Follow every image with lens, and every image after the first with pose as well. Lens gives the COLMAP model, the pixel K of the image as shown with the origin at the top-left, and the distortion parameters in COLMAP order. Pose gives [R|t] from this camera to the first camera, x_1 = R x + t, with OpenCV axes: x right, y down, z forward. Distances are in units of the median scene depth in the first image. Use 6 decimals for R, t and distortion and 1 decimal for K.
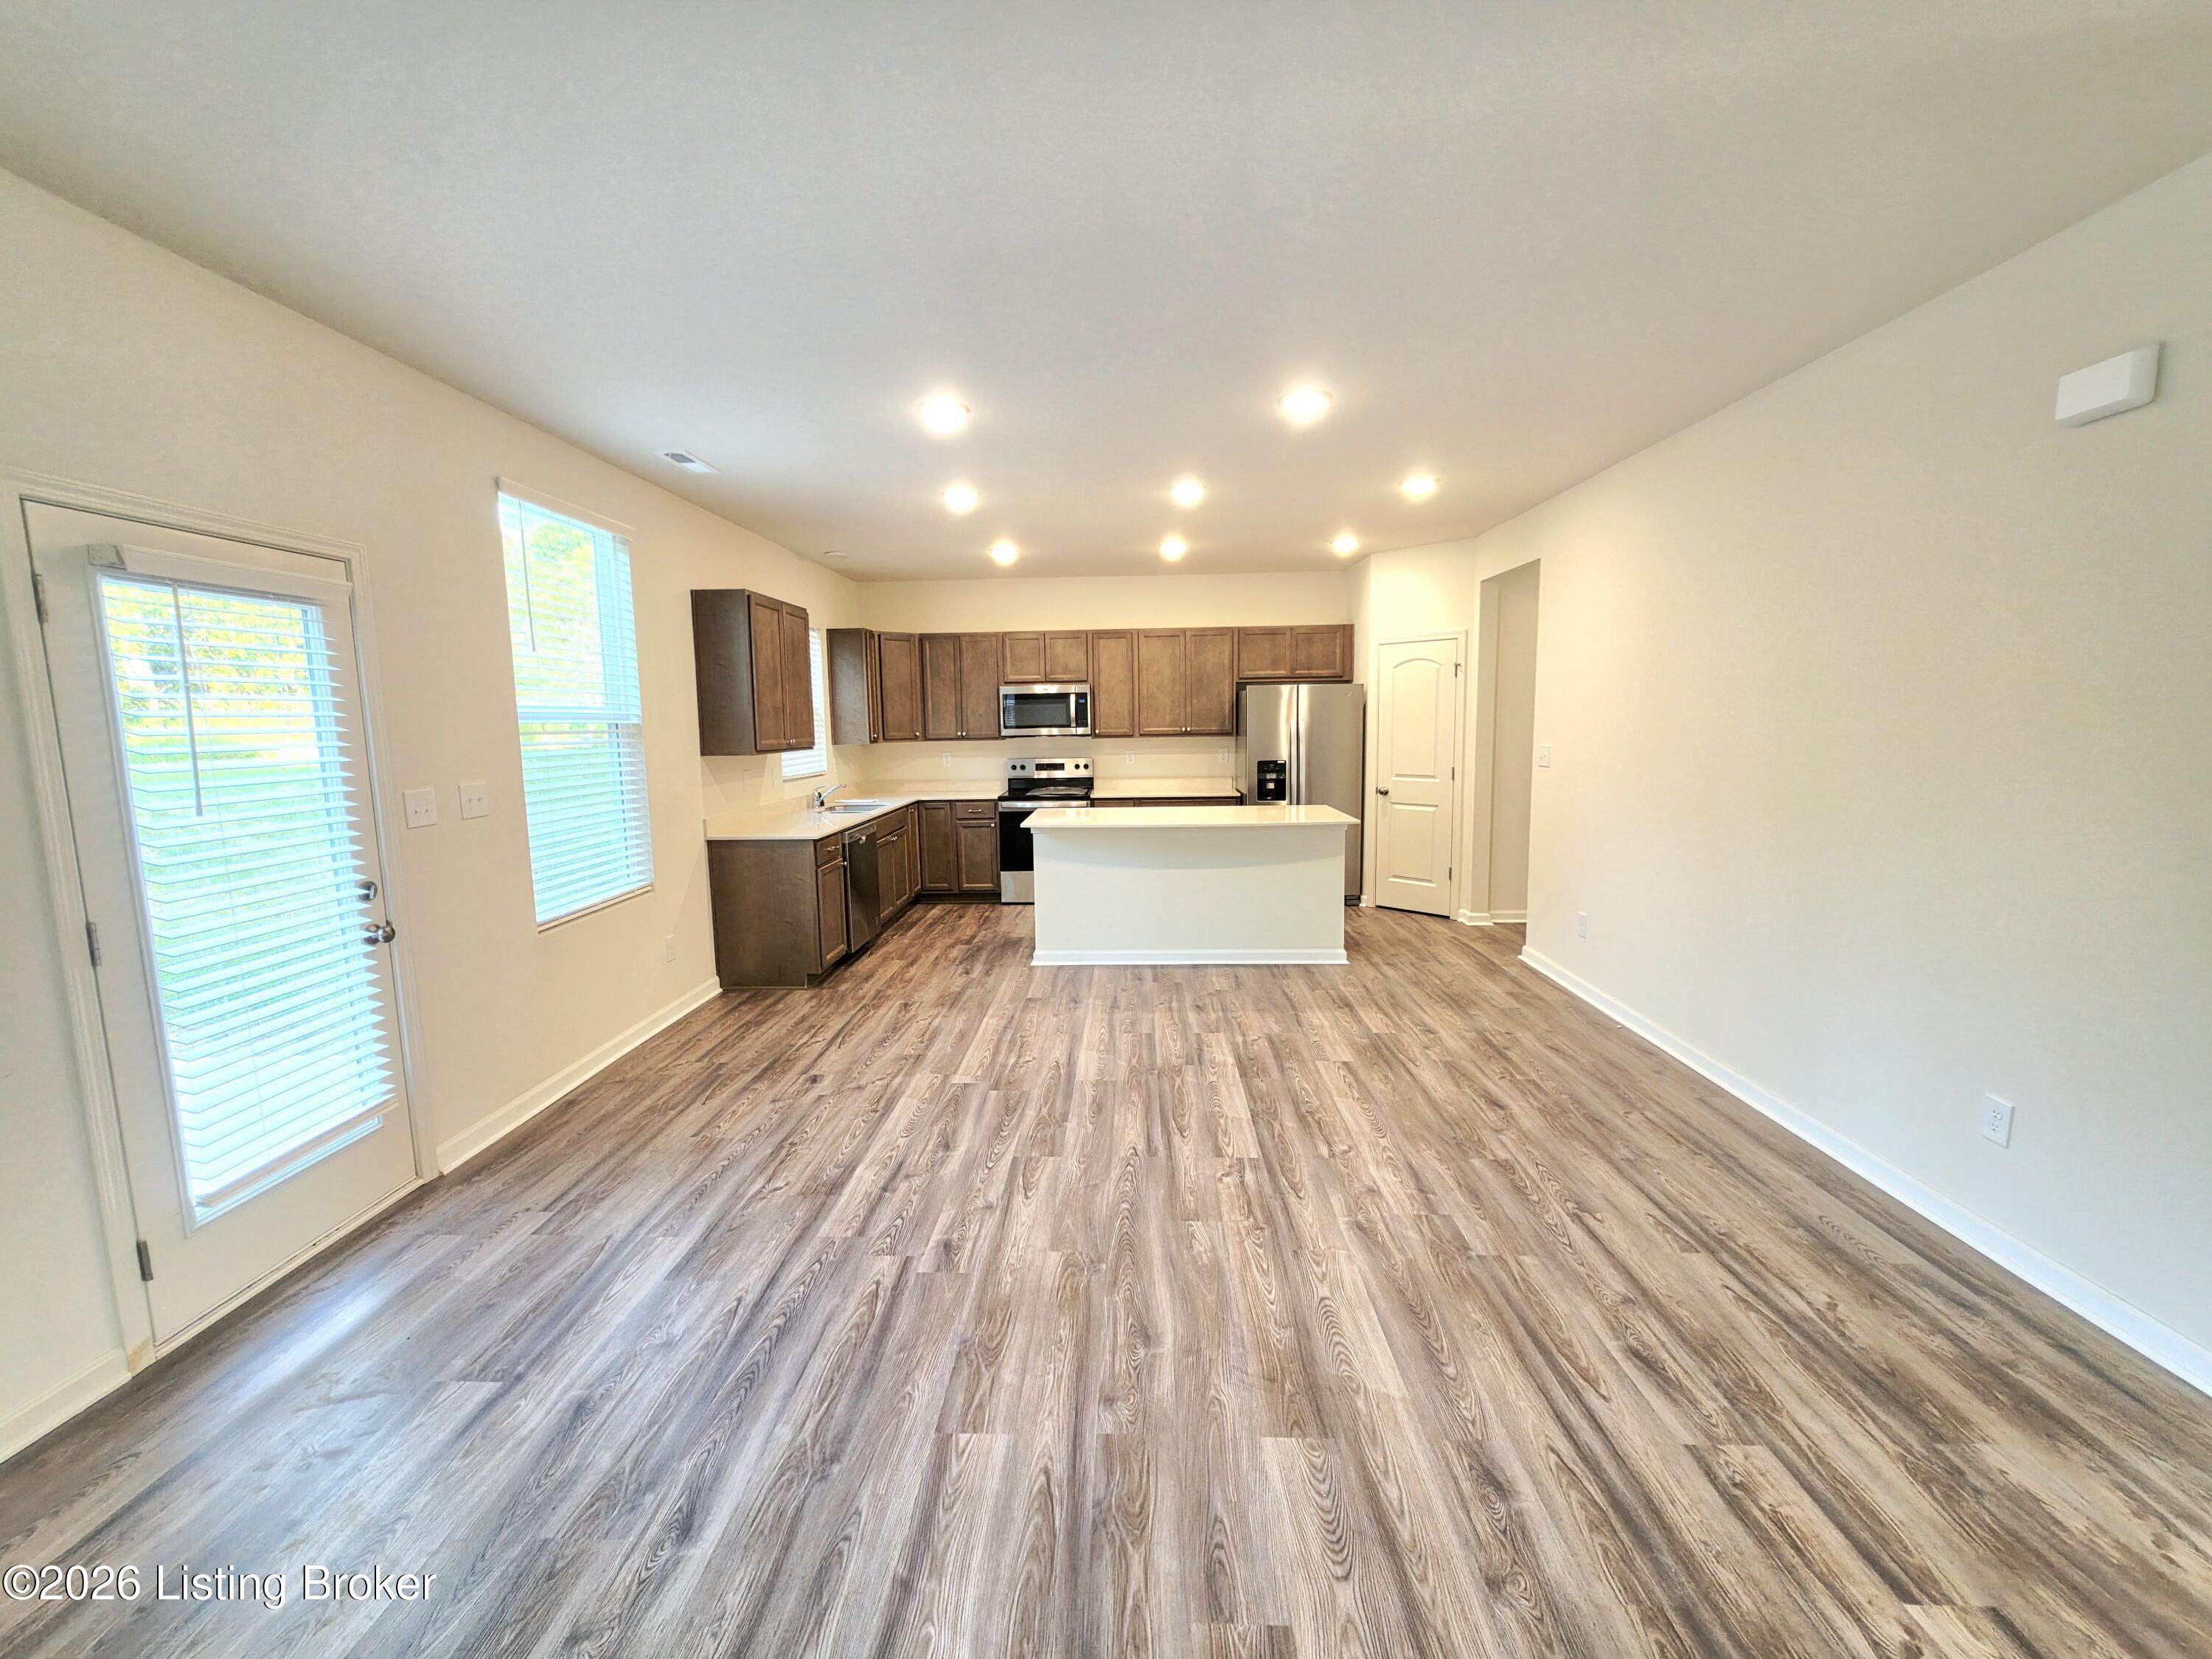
lens RADIAL K [[886.6, 0, 1103.9], [0, 886.6, 821.8], [0, 0, 1]] dist [0.003223, 0.000049]
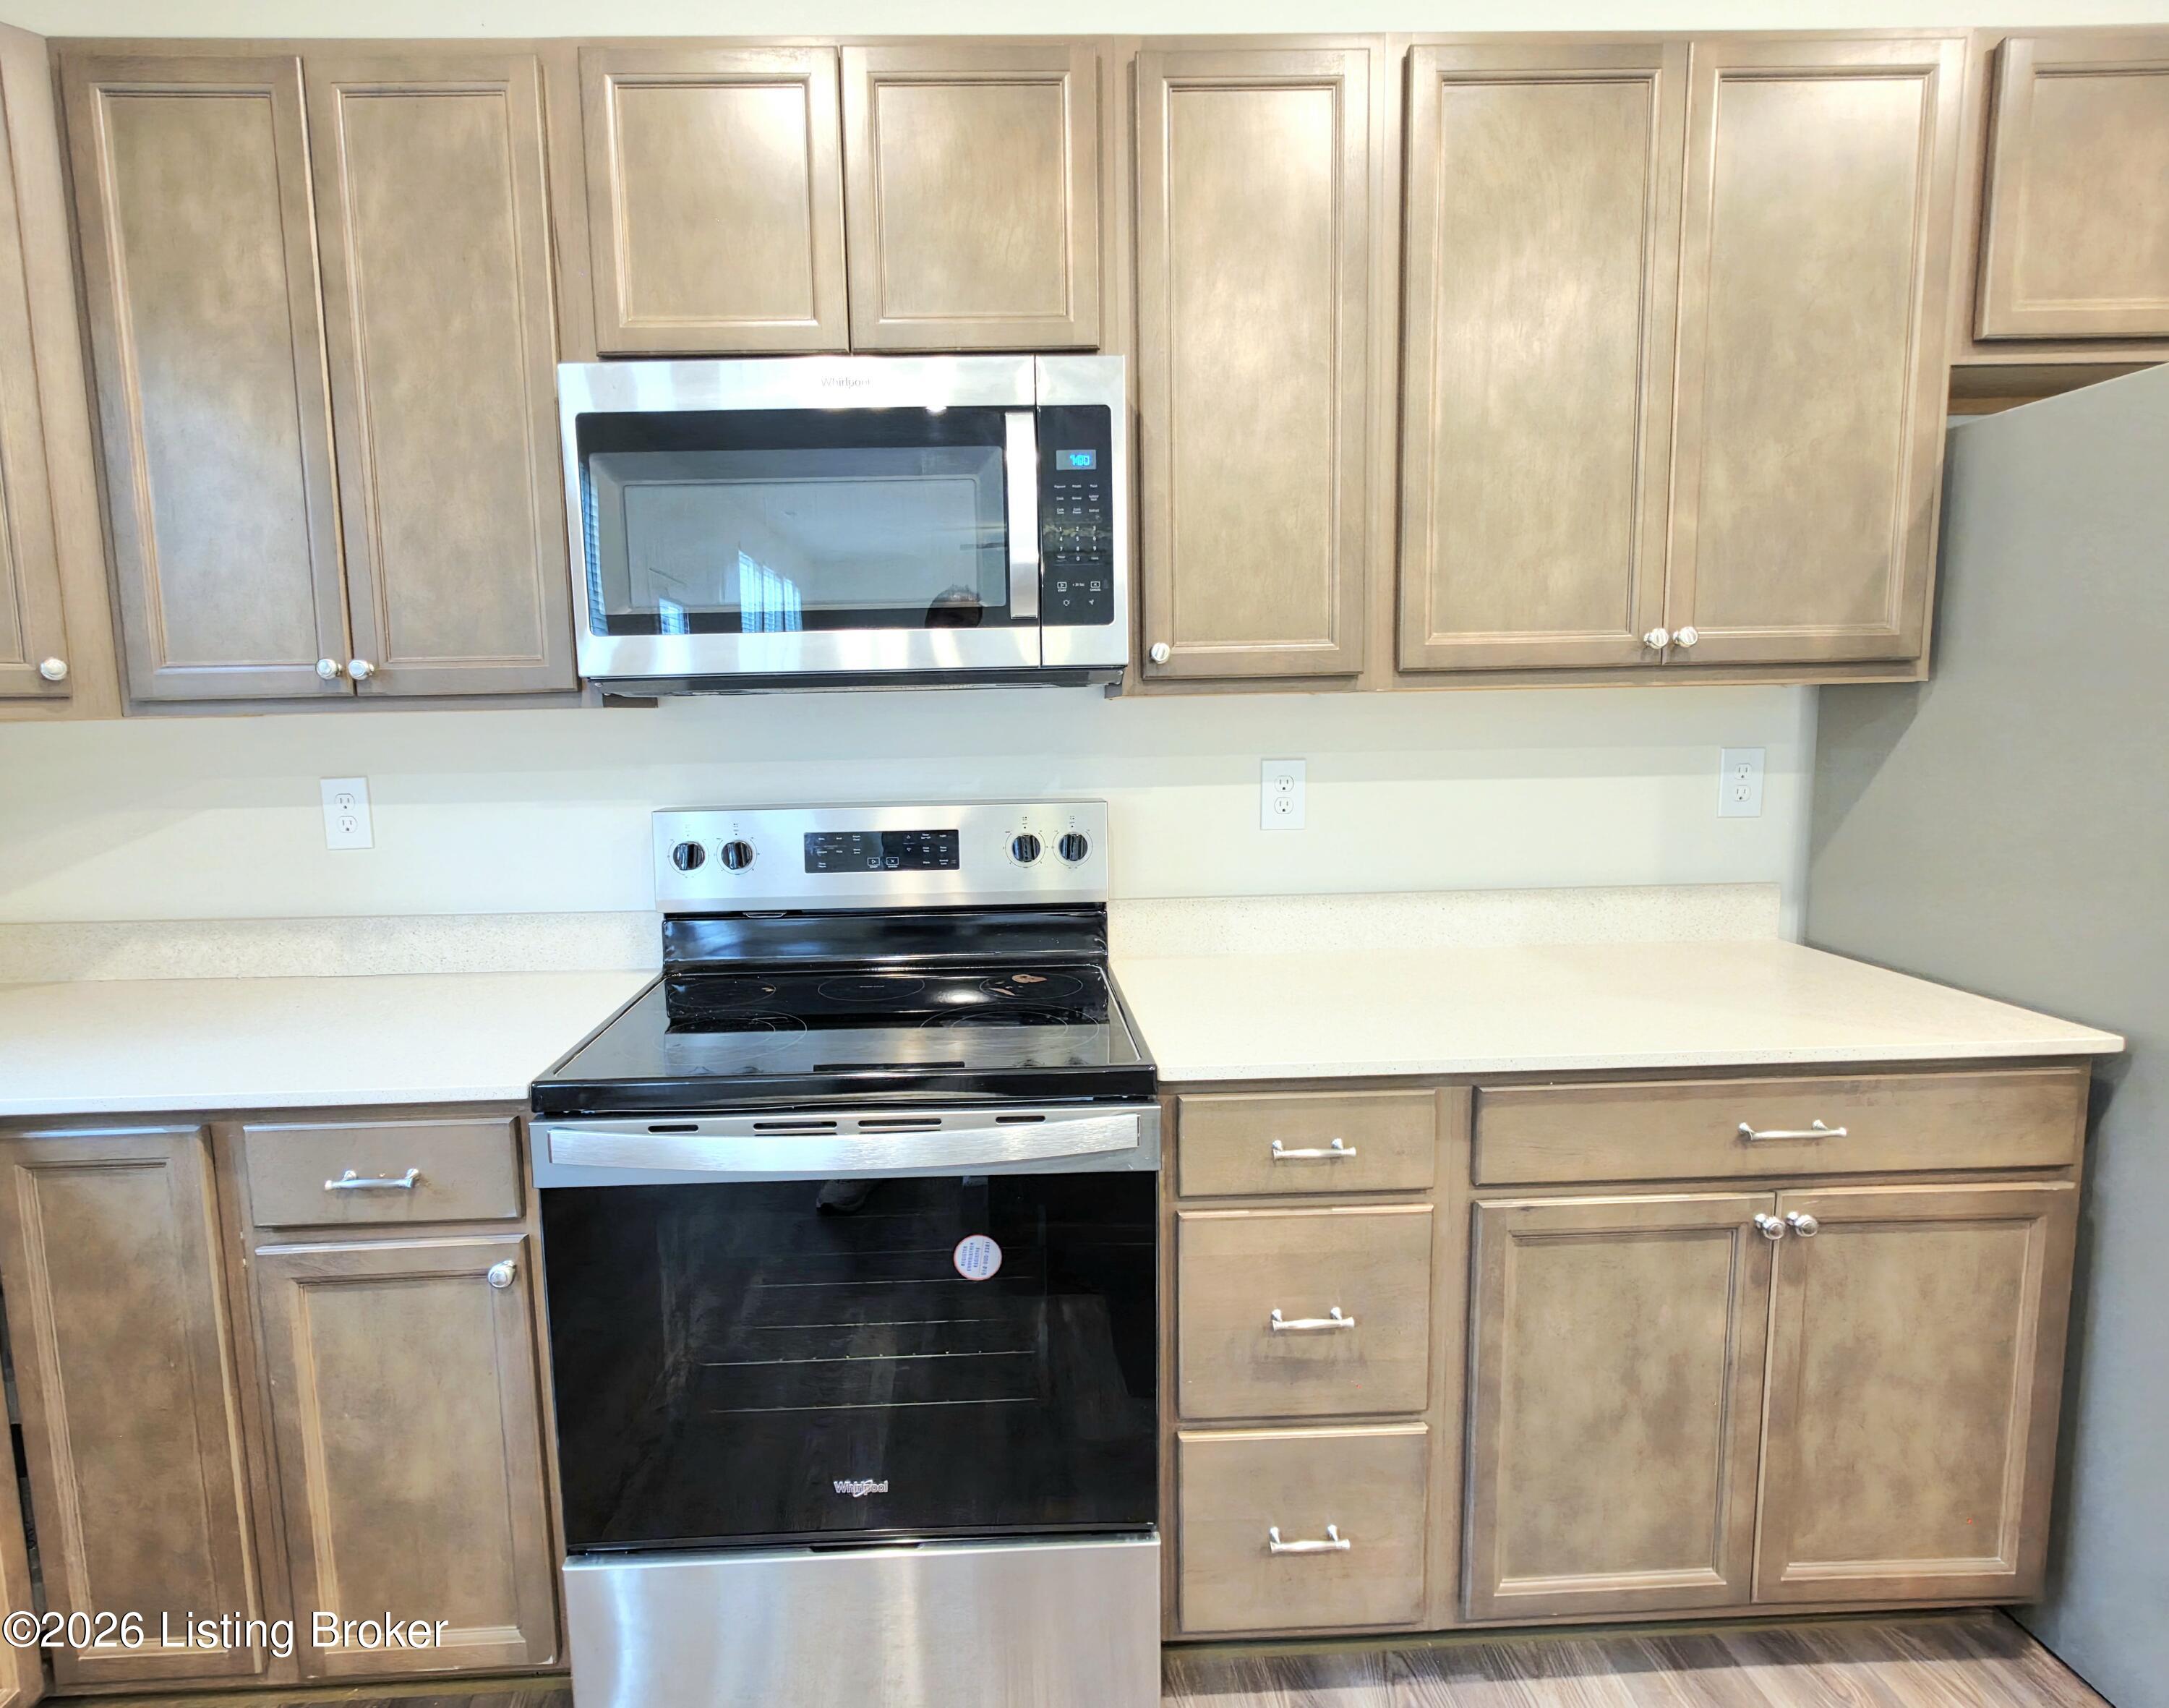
lens RADIAL K [[1112.7, 0, 1025.8], [0, 1112.7, 844.2], [0, 0, 1]] dist [0.001270, 0.001116]
pose [[0.997373, -0.012626, 0.071329, -0.049406], [0.012870, 0.999913, -0.002953, -0.065353], [-0.071285, 0.003863, 0.997448, 0.797185]]
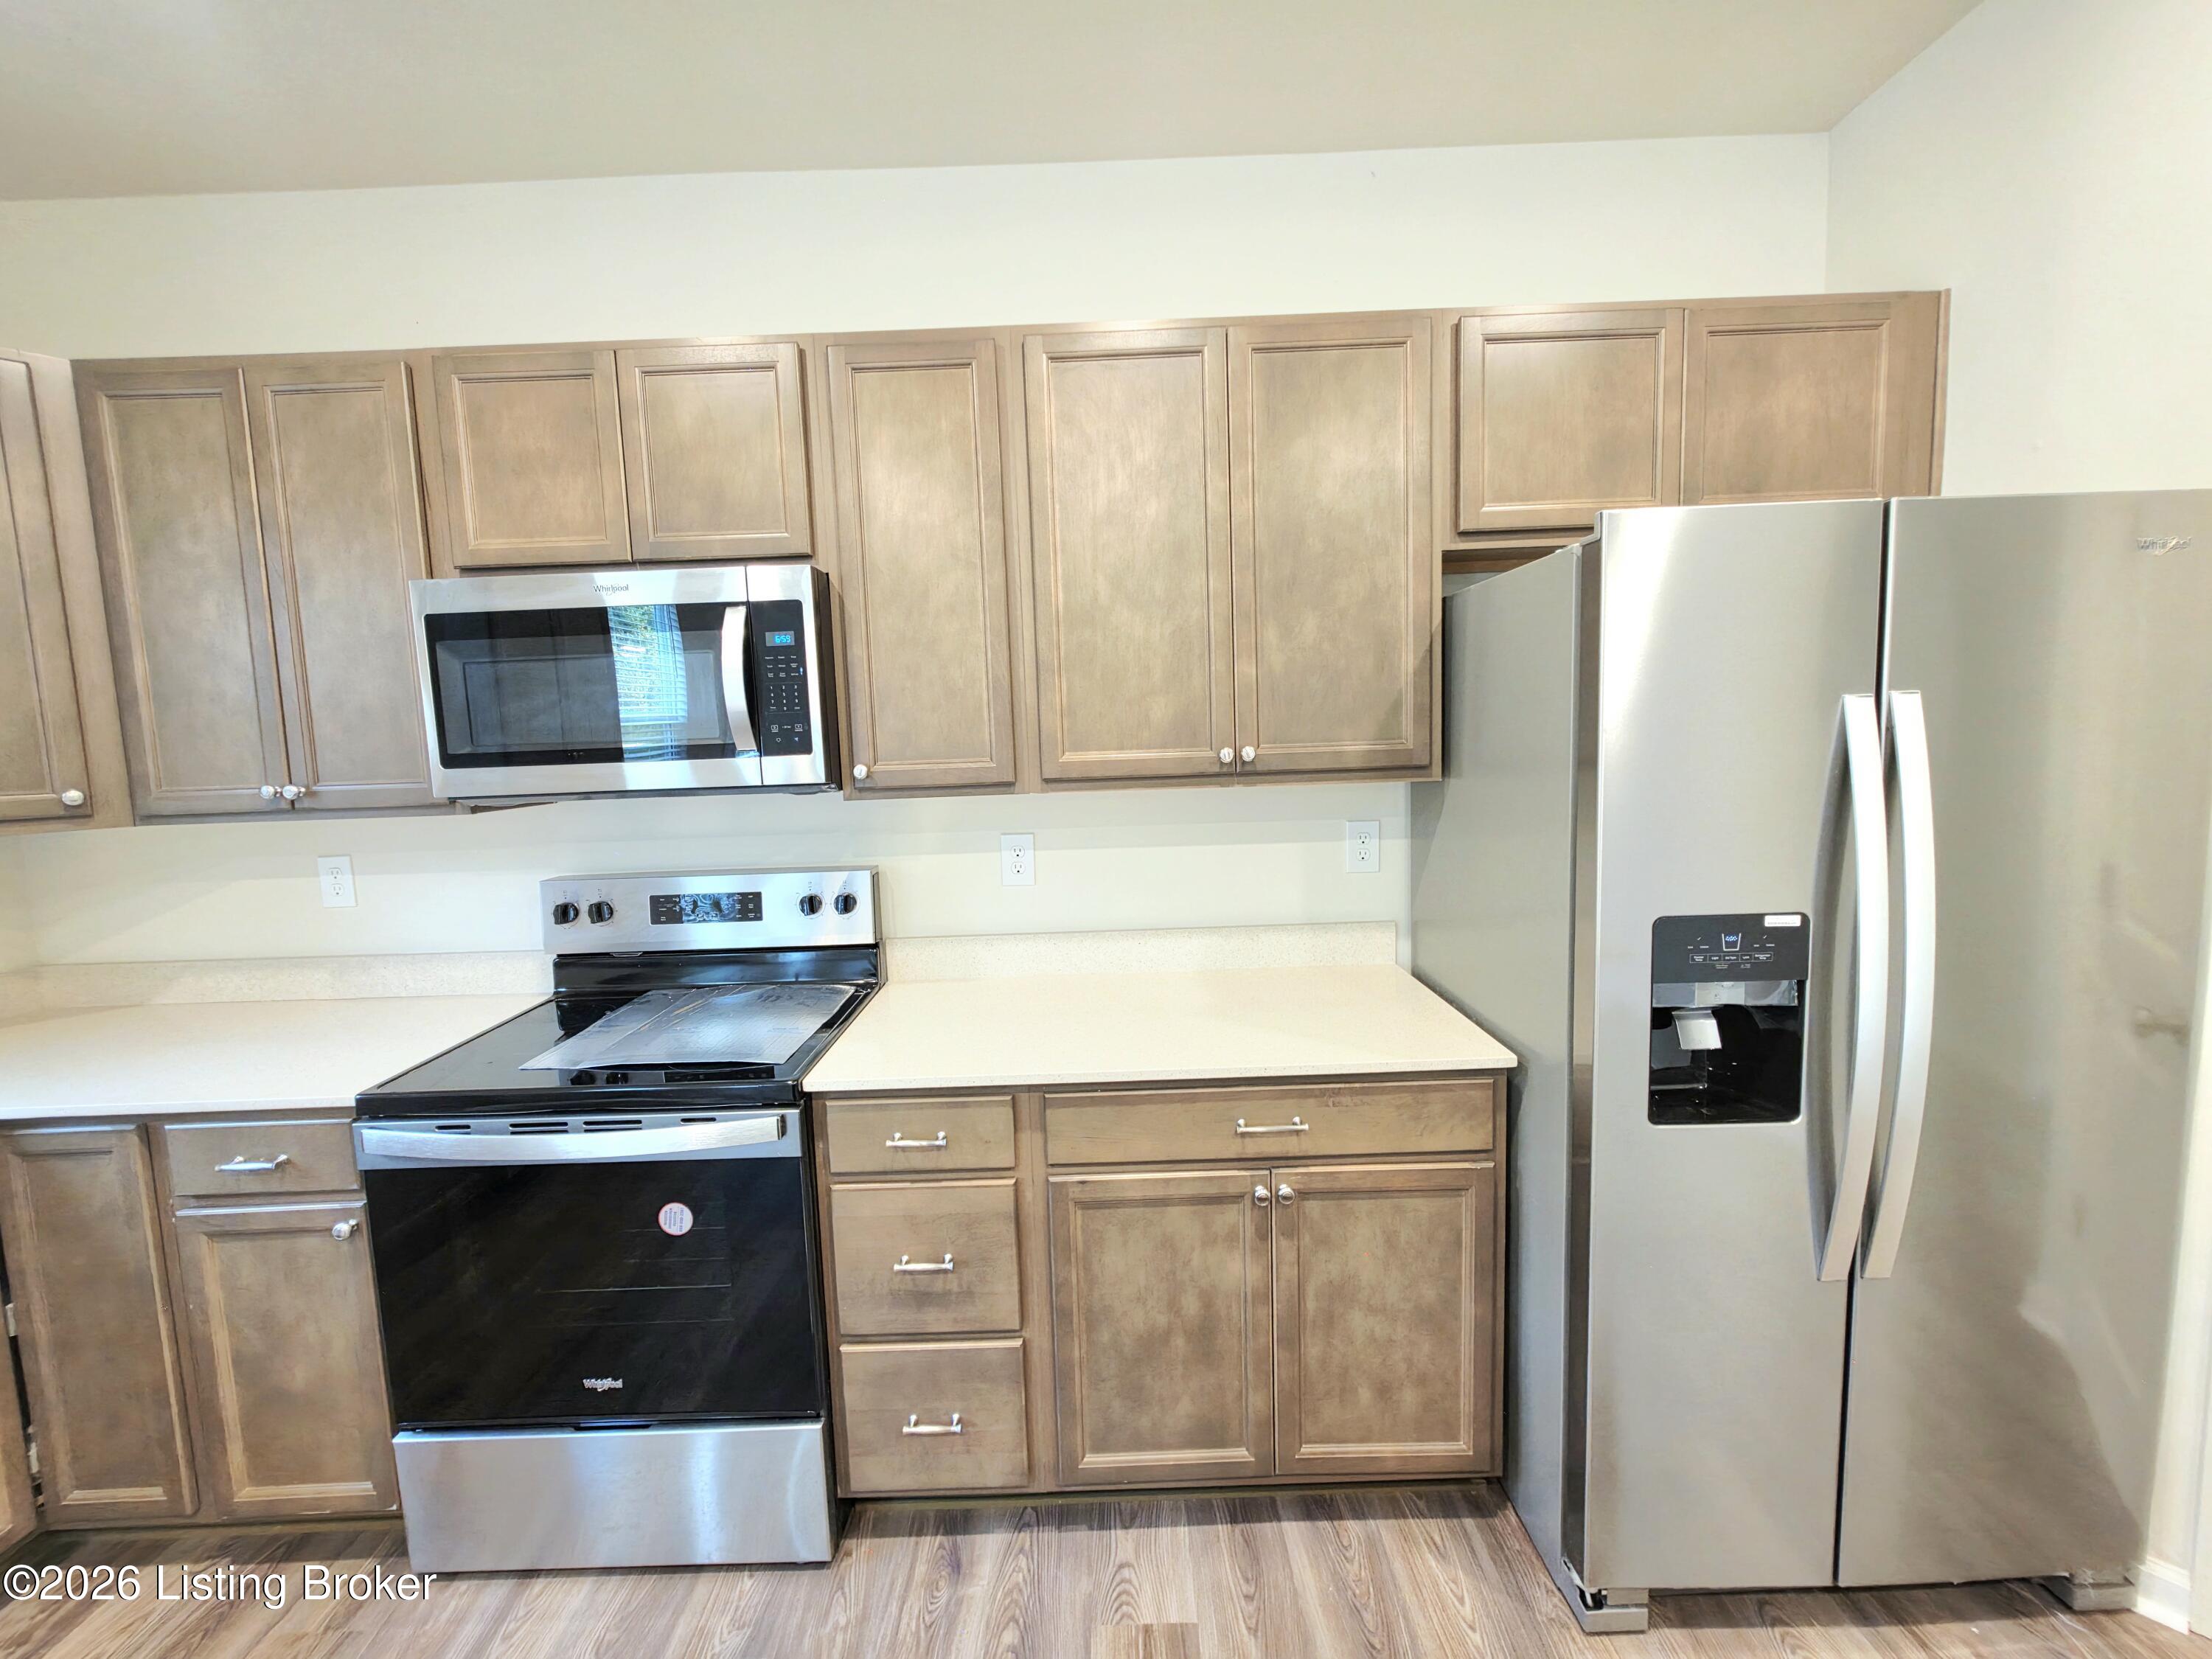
lens RADIAL K [[886.6, 0, 1103.9], [0, 886.6, 821.8], [0, 0, 1]] dist [0.003223, 0.000049]
pose [[0.999018, -0.023021, 0.037856, 0.048177], [0.023829, 0.999495, -0.021033, -0.082699], [-0.037353, 0.021914, 0.999062, 0.770977]]
